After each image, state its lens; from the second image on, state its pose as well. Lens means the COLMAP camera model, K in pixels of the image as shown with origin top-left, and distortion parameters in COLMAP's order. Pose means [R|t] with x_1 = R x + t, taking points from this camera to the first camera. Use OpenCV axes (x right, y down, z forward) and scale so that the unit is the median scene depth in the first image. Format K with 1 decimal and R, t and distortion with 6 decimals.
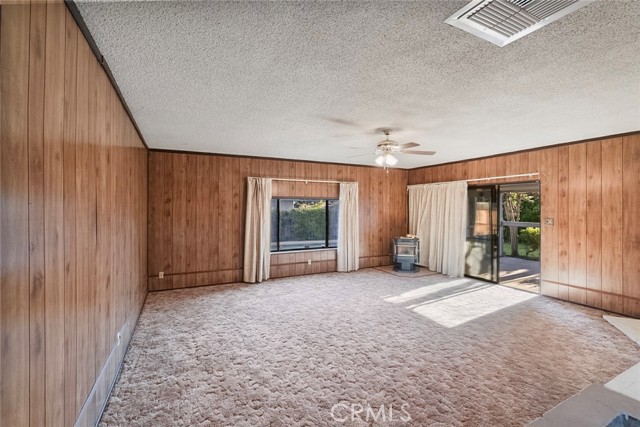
lens RADIAL K [[277.8, 0, 320.2], [0, 277.8, 210.4], [0, 0, 1]] dist [-0.015335, 0.004658]
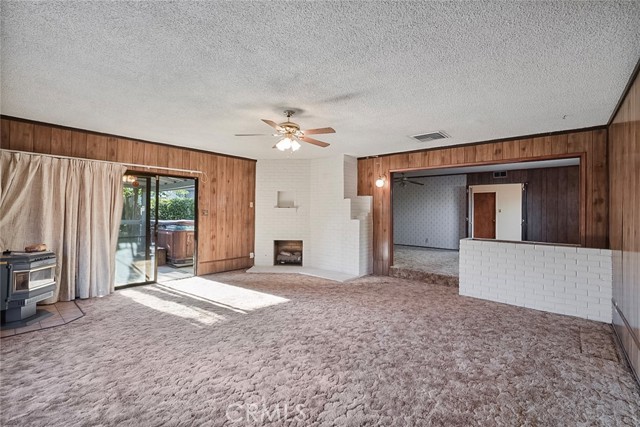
lens RADIAL K [[305.5, 0, 319.7], [0, 305.5, 213.5], [0, 0, 1]] dist [0.004747, 0.000353]
pose [[-0.423419, -0.006762, 0.905909, -0.584113], [0.002457, 0.999960, 0.008612, 0.030677], [-0.905931, 0.005872, -0.423385, 1.074855]]
